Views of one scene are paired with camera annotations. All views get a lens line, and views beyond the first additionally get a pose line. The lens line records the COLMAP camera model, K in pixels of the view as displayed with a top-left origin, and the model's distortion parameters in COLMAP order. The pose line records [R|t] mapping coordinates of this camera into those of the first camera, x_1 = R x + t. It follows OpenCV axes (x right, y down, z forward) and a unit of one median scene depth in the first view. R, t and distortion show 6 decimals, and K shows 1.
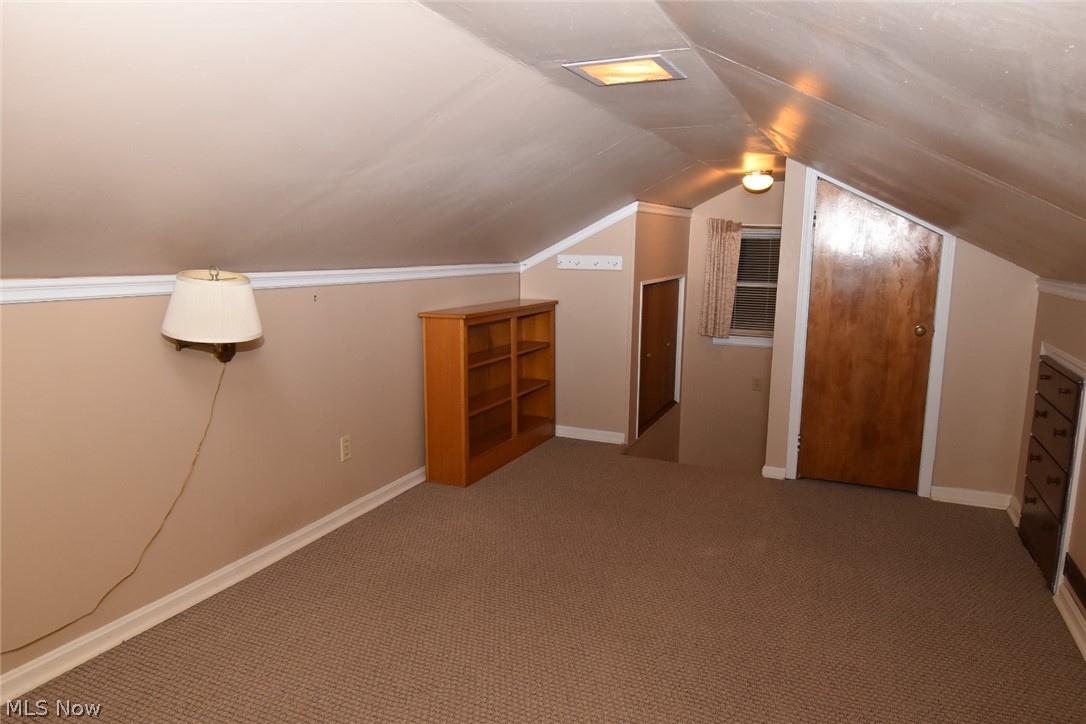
lens RADIAL K [[722.5, 0, 538.5], [0, 722.5, 363.5], [0, 0, 1]] dist [-0.001819, -0.003166]
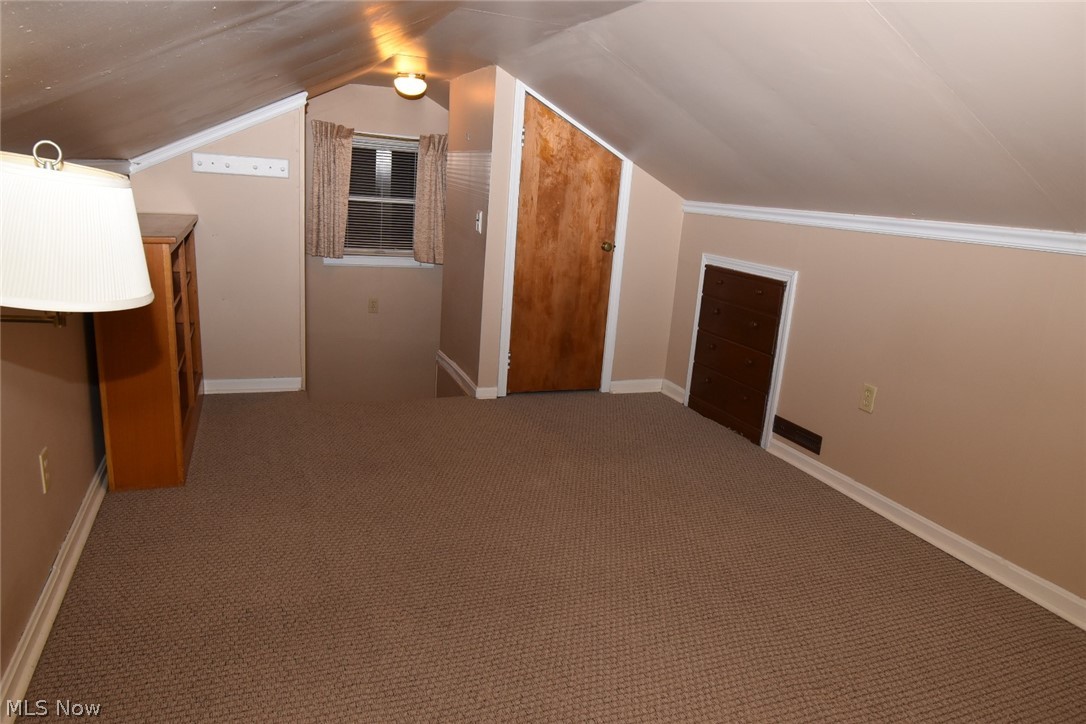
lens RADIAL K [[722.5, 0, 538.5], [0, 722.5, 363.5], [0, 0, 1]] dist [-0.001819, -0.003166]
pose [[0.694975, -0.136757, 0.705909, -0.337165], [0.052833, 0.988805, 0.139549, -0.026104], [-0.717090, -0.059688, 0.694420, 0.267757]]
